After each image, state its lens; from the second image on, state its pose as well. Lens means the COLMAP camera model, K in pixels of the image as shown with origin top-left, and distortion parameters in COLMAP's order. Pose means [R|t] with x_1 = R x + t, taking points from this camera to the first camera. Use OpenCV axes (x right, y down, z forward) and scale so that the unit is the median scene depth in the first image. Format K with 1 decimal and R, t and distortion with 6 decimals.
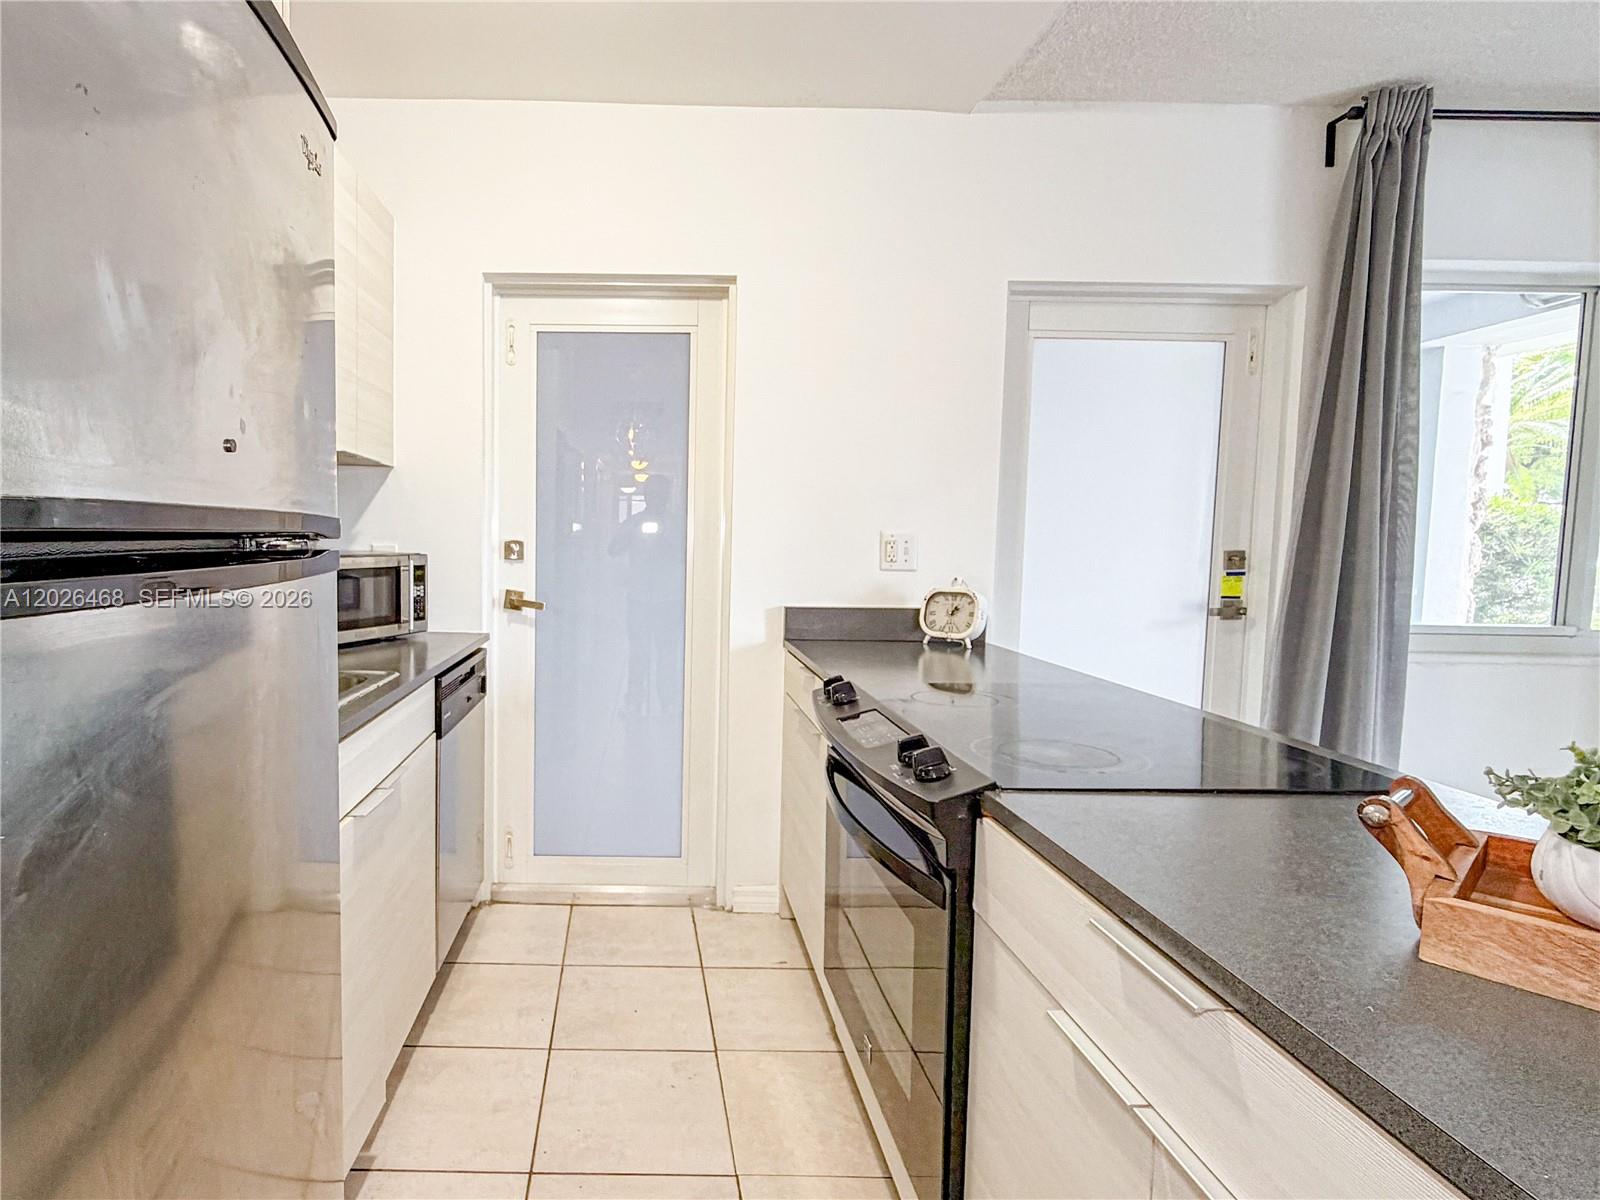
lens RADIAL K [[856.5, 0, 647.2], [0, 856.5, 600.7], [0, 0, 1]] dist [0.000974, 0.000078]
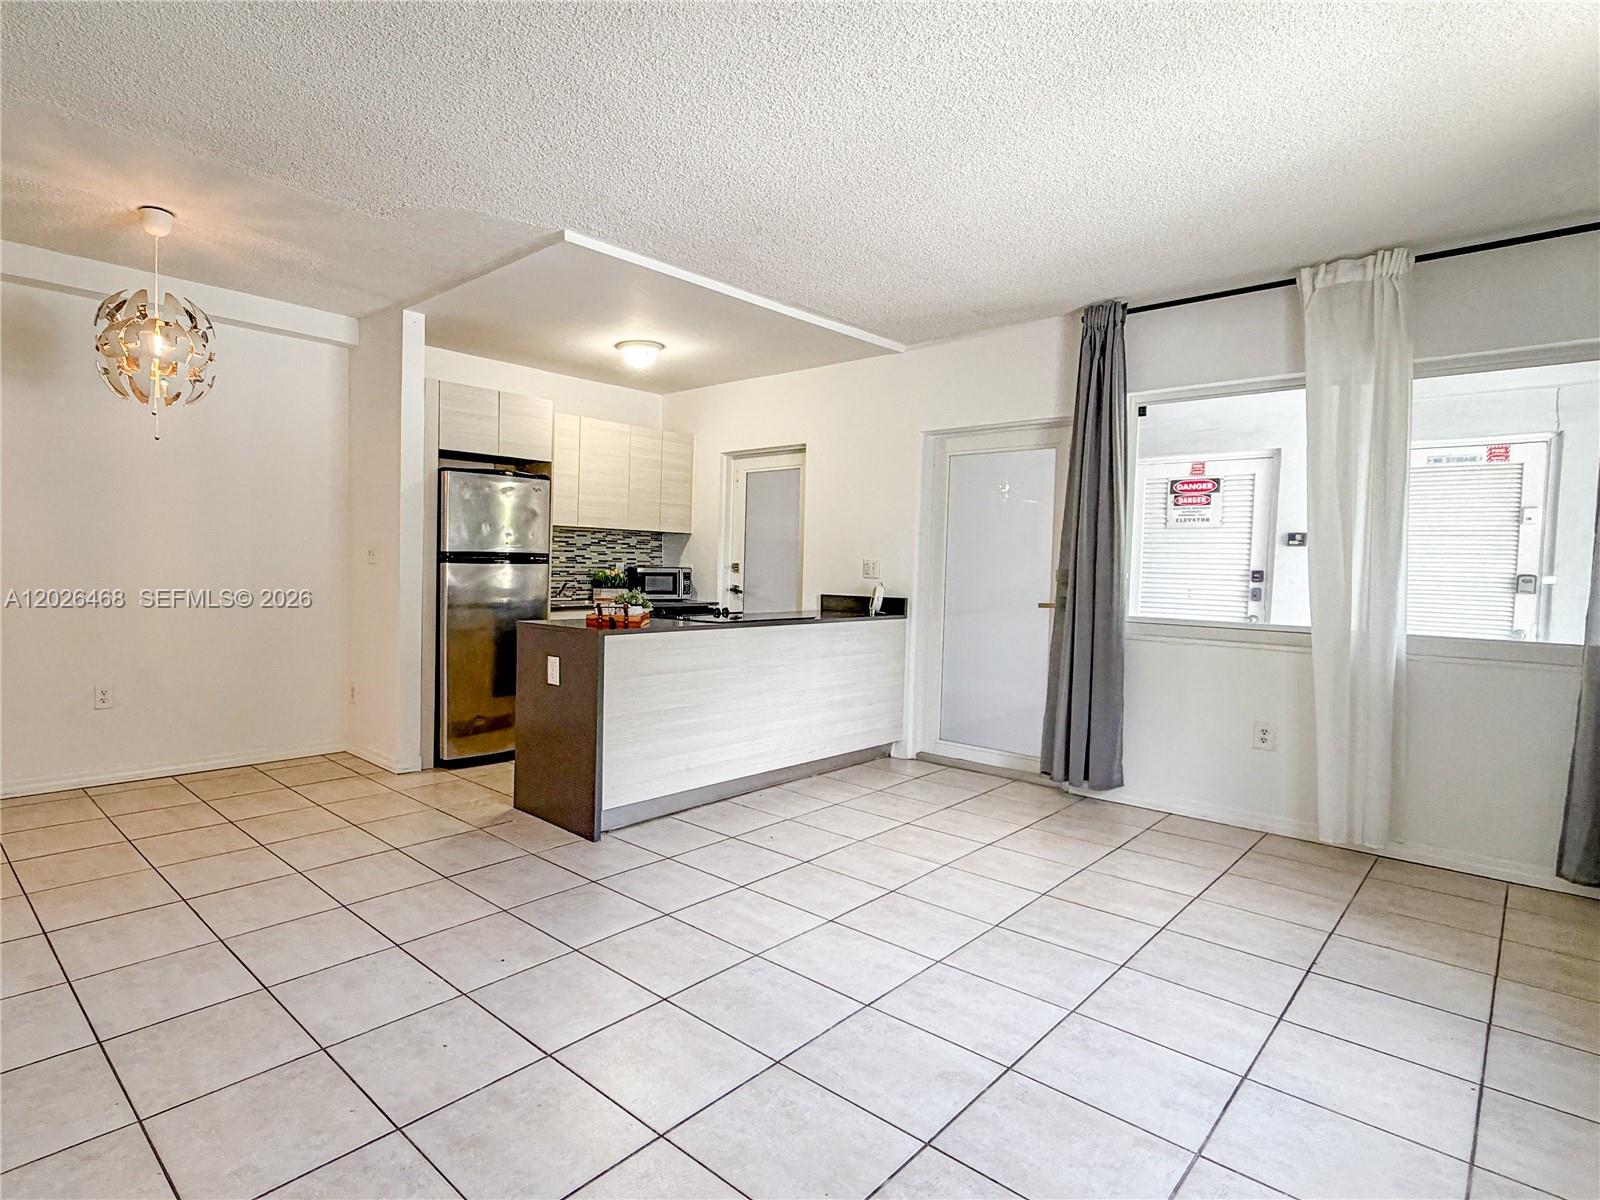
lens RADIAL K [[856.5, 0, 647.2], [0, 856.5, 600.7], [0, 0, 1]] dist [0.000974, 0.000078]
pose [[0.681280, 0.032367, -0.731307, 1.443748], [-0.065172, 0.997737, -0.016555, 0.087846], [0.729116, 0.058939, 0.681848, -0.776213]]
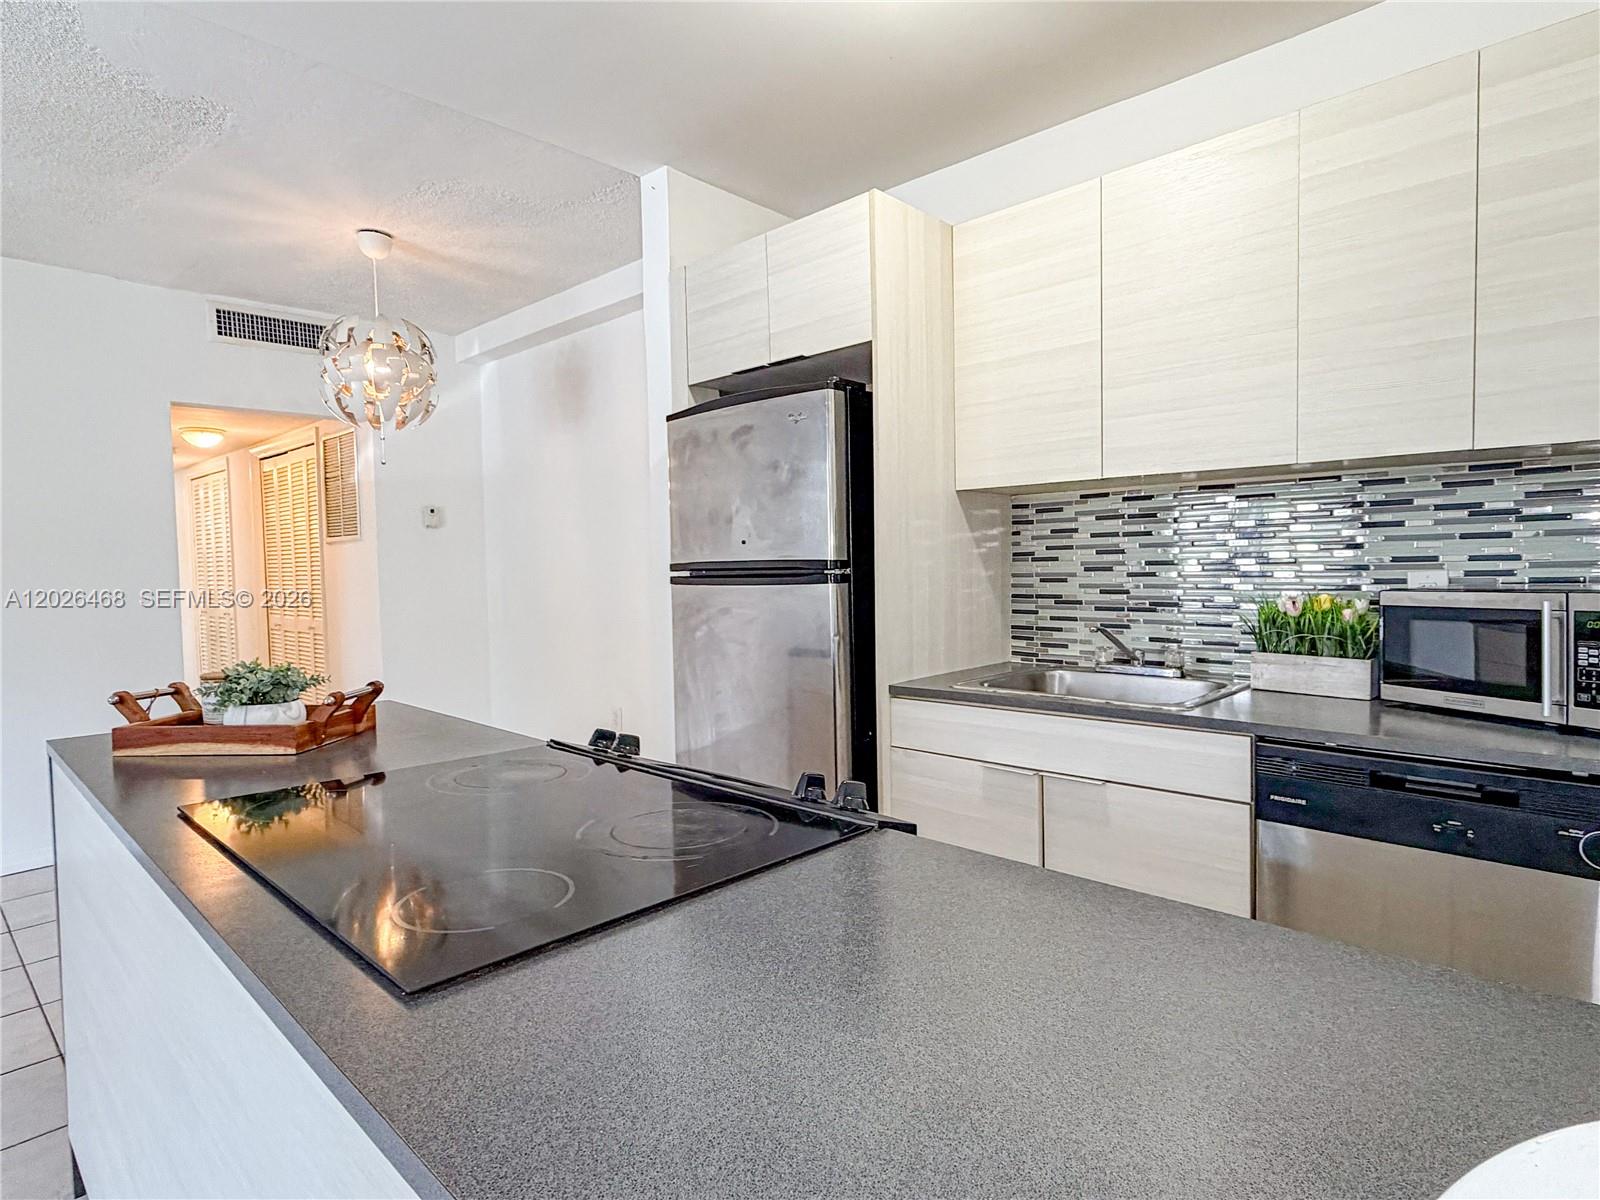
lens RADIAL K [[853.6, 0, 837.7], [0, 853.6, 599.8], [0, 0, 1]] dist [-0.002983, 0.000389]
pose [[-0.674435, 0.025153, -0.737905, 0.468537], [-0.050309, 0.995531, 0.079917, -0.065969], [0.736618, 0.091022, -0.670156, 0.960878]]
